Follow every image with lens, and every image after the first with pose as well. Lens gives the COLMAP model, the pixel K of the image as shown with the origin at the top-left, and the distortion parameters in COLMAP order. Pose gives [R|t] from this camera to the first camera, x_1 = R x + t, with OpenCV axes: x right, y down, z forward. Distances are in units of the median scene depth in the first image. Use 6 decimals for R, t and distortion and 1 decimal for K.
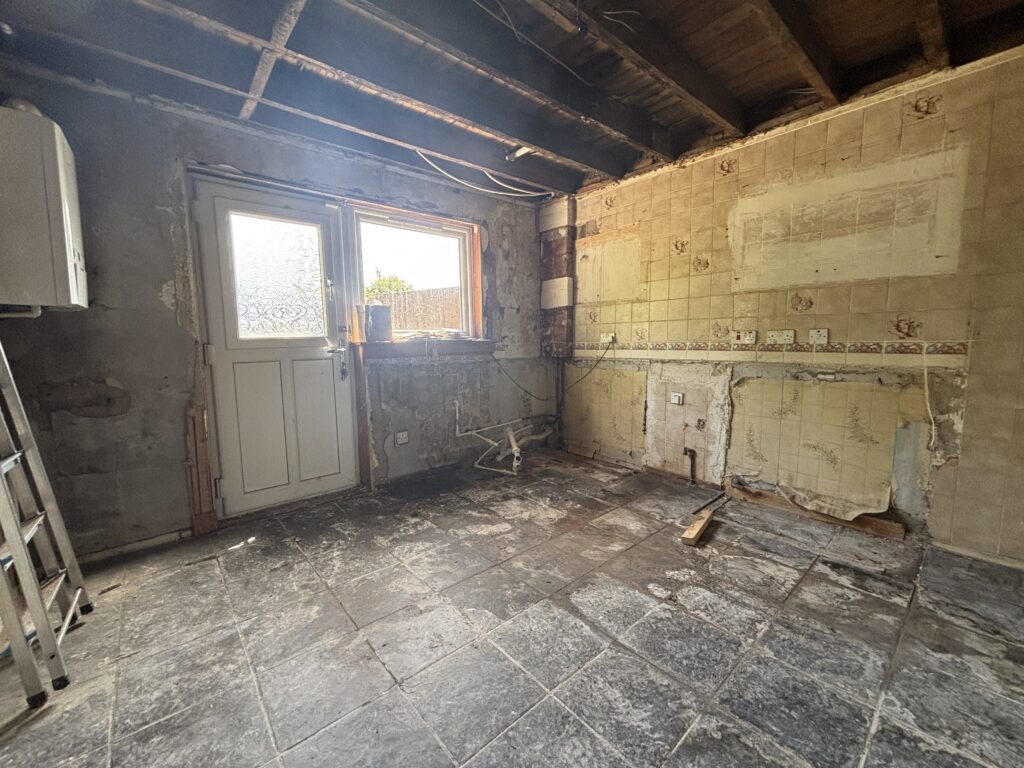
lens RADIAL K [[411.2, 0, 505.7], [0, 411.2, 384.1], [0, 0, 1]] dist [0.000378, -0.000005]
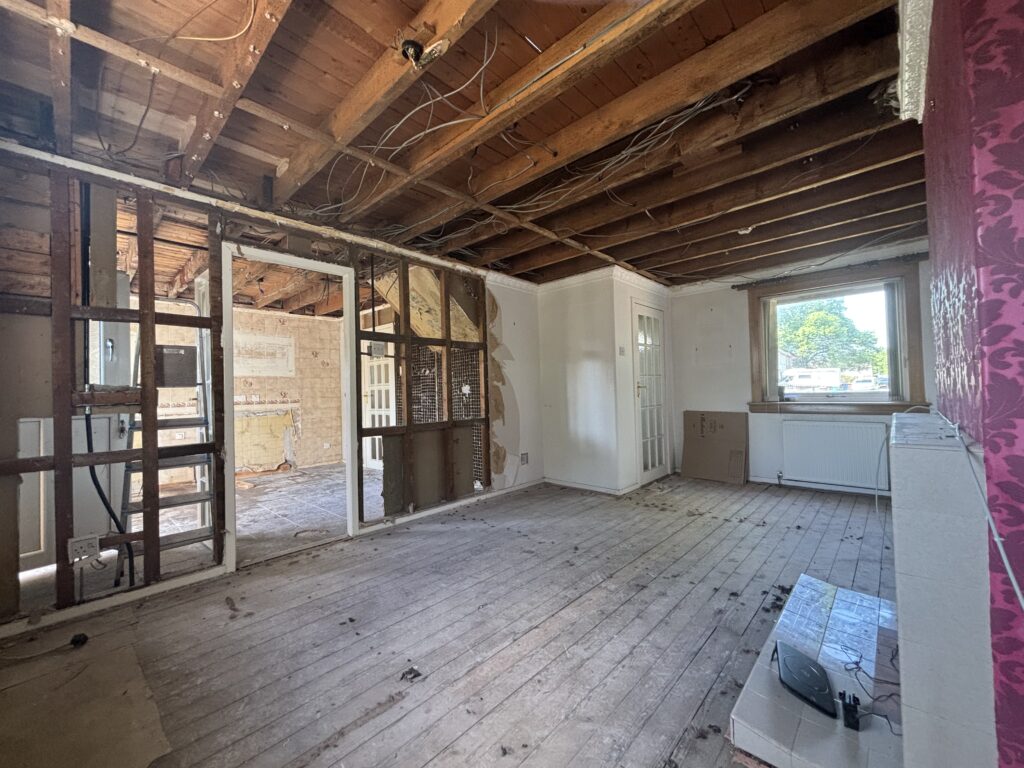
lens RADIAL K [[415.5, 0, 512.0], [0, 415.5, 384.0], [0, 0, 1]] dist [0.001422, 0.000170]
pose [[-0.116895, 0.033835, 0.992568, -1.679818], [0.139815, 0.990027, -0.017282, 0.051125], [-0.983253, 0.136756, -0.120459, -0.175457]]
